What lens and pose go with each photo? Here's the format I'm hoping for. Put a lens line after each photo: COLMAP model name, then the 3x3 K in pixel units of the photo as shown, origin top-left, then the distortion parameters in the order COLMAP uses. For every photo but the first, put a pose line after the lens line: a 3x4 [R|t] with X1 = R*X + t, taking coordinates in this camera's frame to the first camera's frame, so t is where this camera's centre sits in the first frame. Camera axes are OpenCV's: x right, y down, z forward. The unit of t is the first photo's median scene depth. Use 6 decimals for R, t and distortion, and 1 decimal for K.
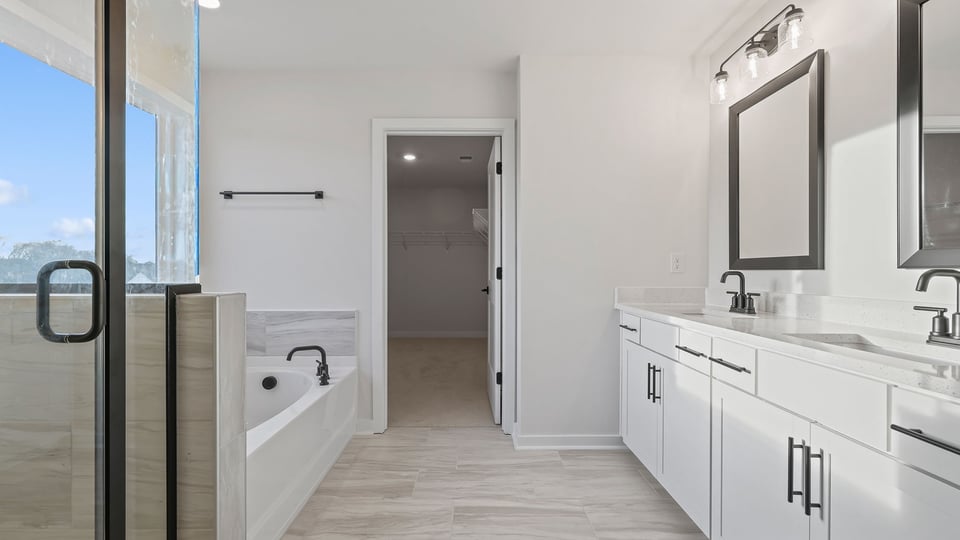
lens RADIAL K [[416.4, 0, 475.7], [0, 416.4, 271.3], [0, 0, 1]] dist [0.002728, 0.000026]
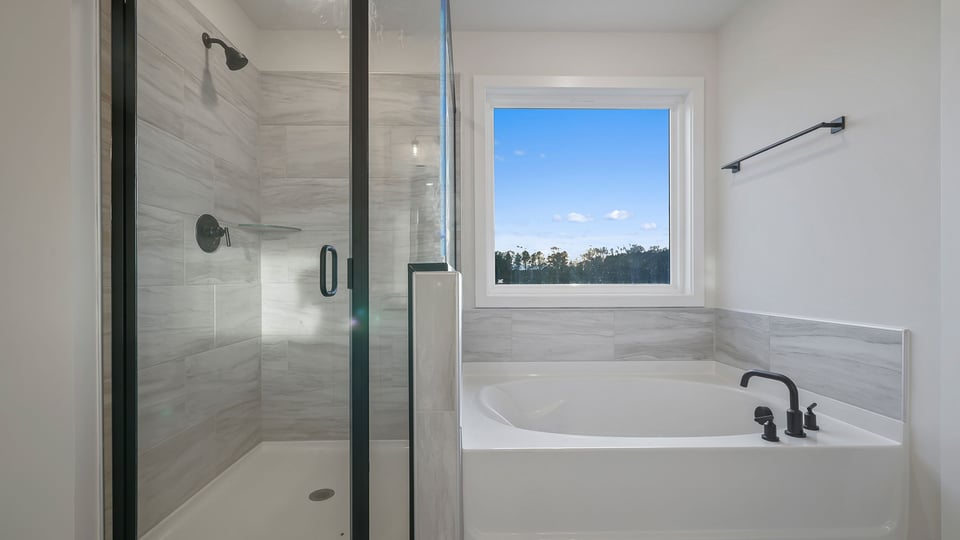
lens RADIAL K [[416.4, 0, 471.4], [0, 416.4, 278.1], [0, 0, 1]] dist [0.002728, 0.000026]
pose [[0.017306, -0.002551, -0.999847, 0.201381], [0.000792, 0.999996, -0.002537, 0.032924], [0.999850, -0.000748, 0.017308, 0.476861]]
